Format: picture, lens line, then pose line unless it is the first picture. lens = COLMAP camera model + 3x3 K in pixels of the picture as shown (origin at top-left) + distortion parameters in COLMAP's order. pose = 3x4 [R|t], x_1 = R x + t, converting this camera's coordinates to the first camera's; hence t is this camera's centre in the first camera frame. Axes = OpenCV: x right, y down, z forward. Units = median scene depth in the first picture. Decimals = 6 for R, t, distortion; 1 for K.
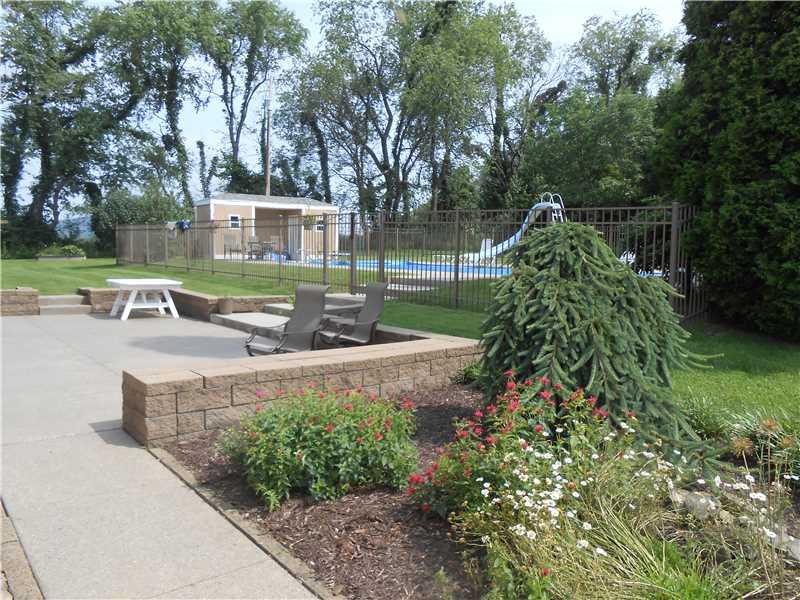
lens RADIAL K [[616.4, 0, 404.6], [0, 616.4, 294.8], [0, 0, 1]] dist [0.002346, 0.004204]
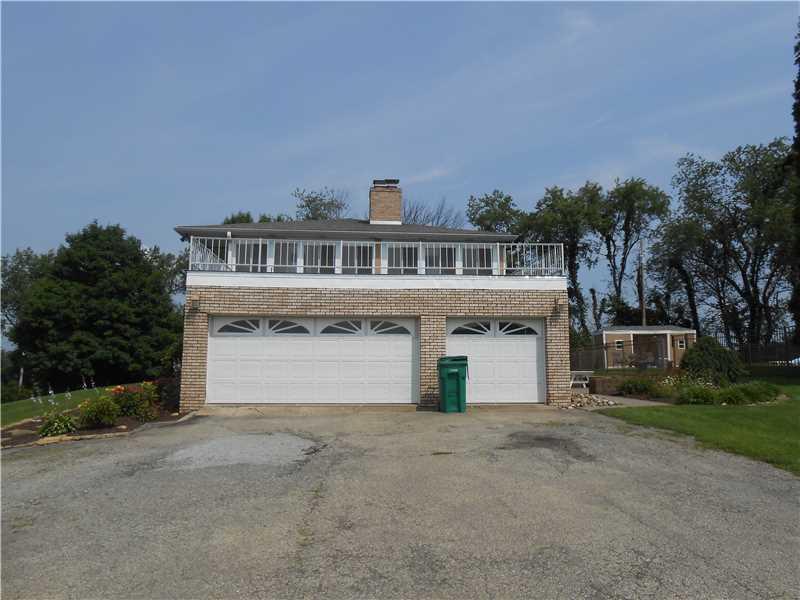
lens RADIAL K [[616.4, 0, 404.6], [0, 616.4, 294.8], [0, 0, 1]] dist [0.002346, 0.004204]
pose [[0.820249, -0.096419, -0.563822, 0.101256], [-0.022392, 0.979523, -0.200084, 0.049785], [0.571568, 0.176743, 0.801294, -0.344945]]
